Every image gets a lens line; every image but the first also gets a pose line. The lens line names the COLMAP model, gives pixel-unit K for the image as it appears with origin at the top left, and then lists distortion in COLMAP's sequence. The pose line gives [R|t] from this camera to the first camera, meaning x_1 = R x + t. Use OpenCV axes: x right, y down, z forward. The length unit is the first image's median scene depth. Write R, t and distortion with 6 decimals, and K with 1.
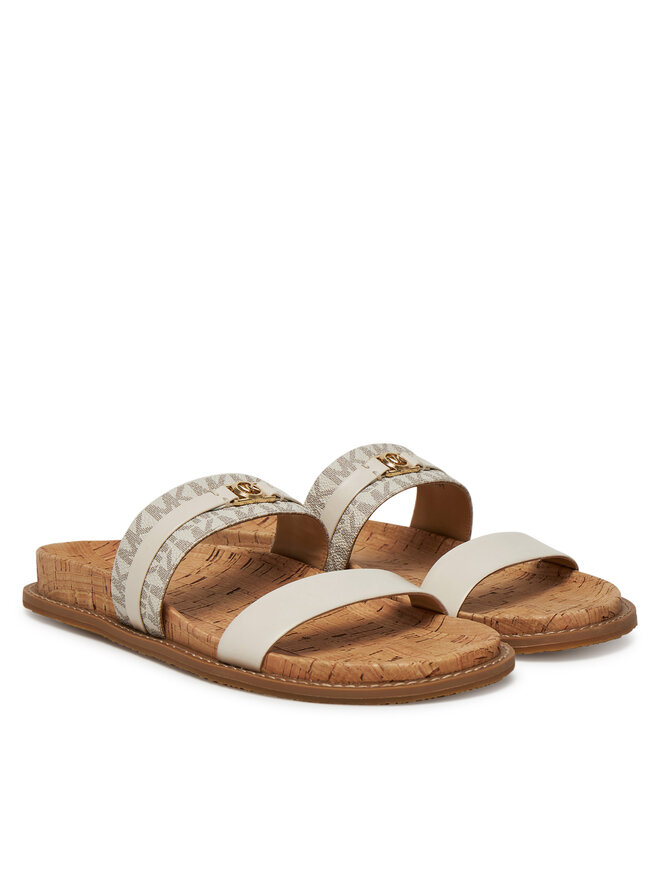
lens RADIAL K [[2595.5, 0, 330.0], [0, 2595.5, 440.0], [0, 0, 1]] dist [-0.859237, -0.026764]
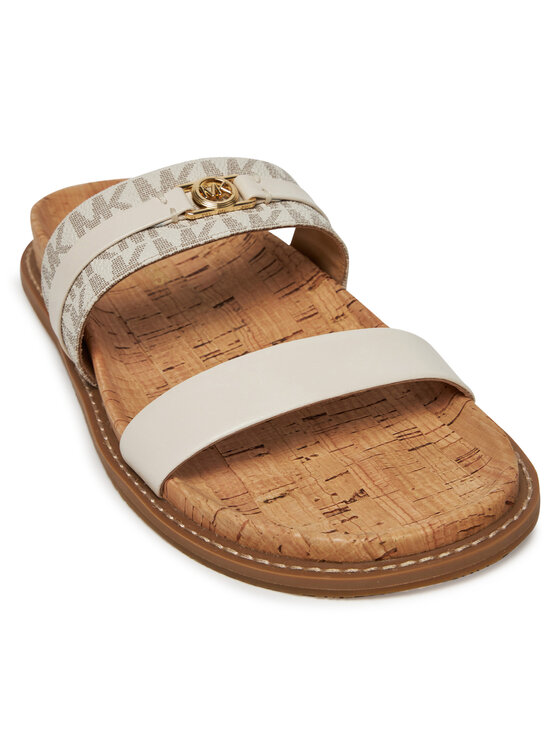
lens RADIAL K [[1606.6, 0, 280.0], [0, 1606.6, 373.0], [0, 0, 1]] dist [-0.131913, -0.128909]
pose [[0.962465, 0.094523, -0.254414, 0.106717], [-0.005990, 0.944562, 0.328277, -0.081766], [0.271340, -0.314432, 0.909674, 0.600142]]
